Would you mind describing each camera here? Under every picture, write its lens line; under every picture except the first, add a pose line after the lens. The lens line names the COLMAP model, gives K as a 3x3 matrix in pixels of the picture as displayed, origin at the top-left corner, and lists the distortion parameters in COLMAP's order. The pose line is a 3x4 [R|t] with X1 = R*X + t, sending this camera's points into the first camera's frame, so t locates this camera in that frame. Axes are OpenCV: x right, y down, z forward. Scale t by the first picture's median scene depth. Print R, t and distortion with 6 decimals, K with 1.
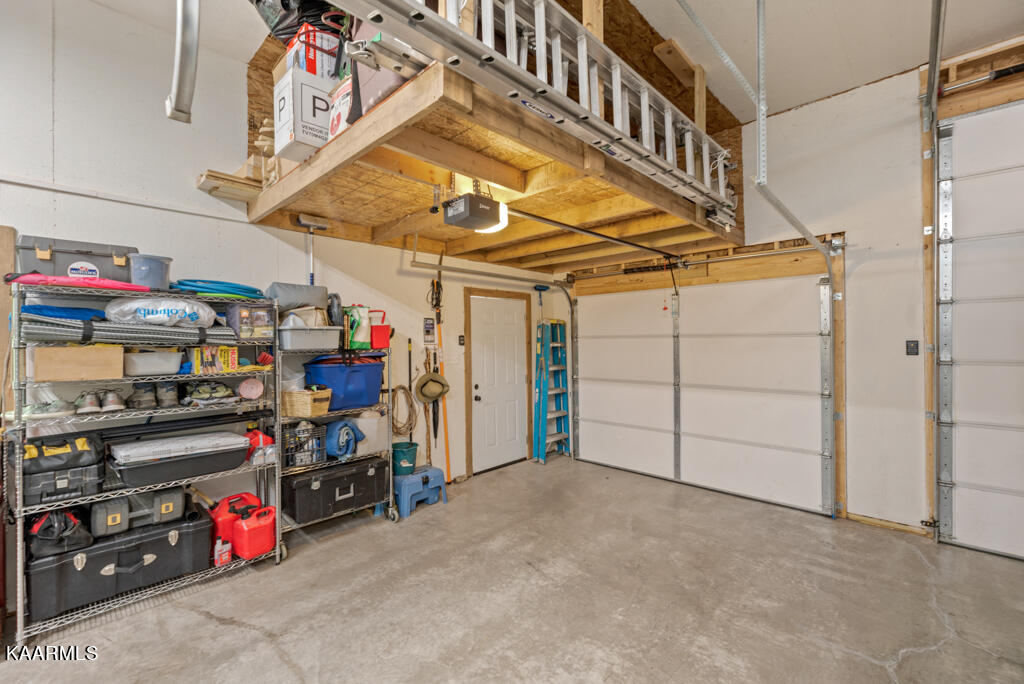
lens RADIAL K [[423.3, 0, 514.6], [0, 423.3, 339.9], [0, 0, 1]] dist [-0.001940, 0.000000]
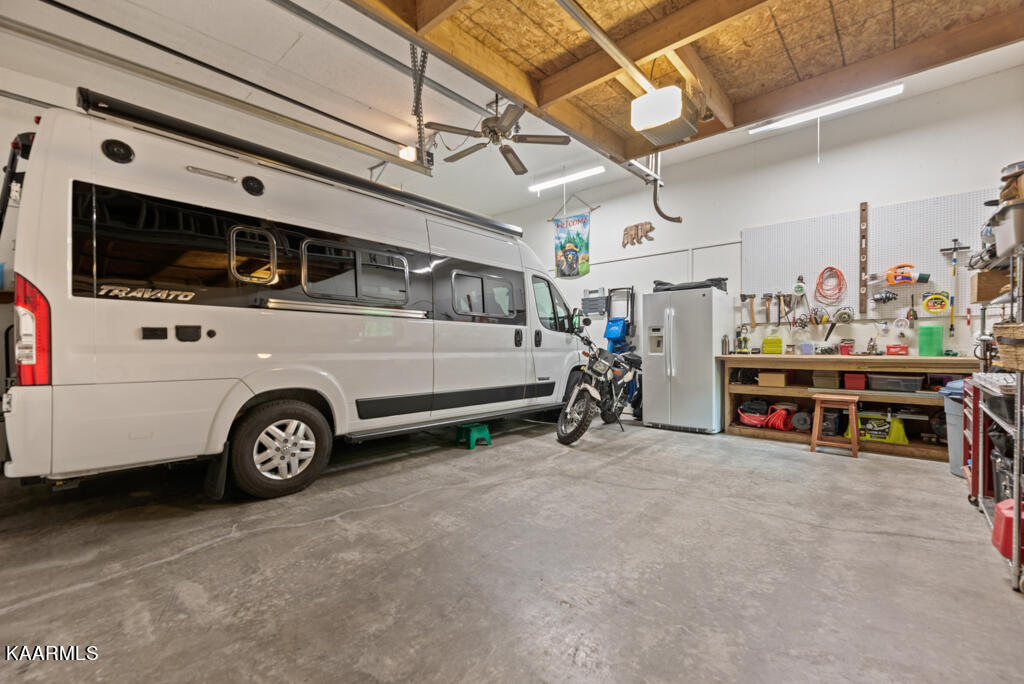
lens RADIAL K [[423.3, 0, 509.7], [0, 423.3, 343.4], [0, 0, 1]] dist [-0.001940, 0.000000]
pose [[-0.999603, 0.015835, -0.023304, 0.287404], [0.015766, 0.999871, 0.003139, 0.179281], [0.023351, 0.002770, -0.999723, 2.097777]]
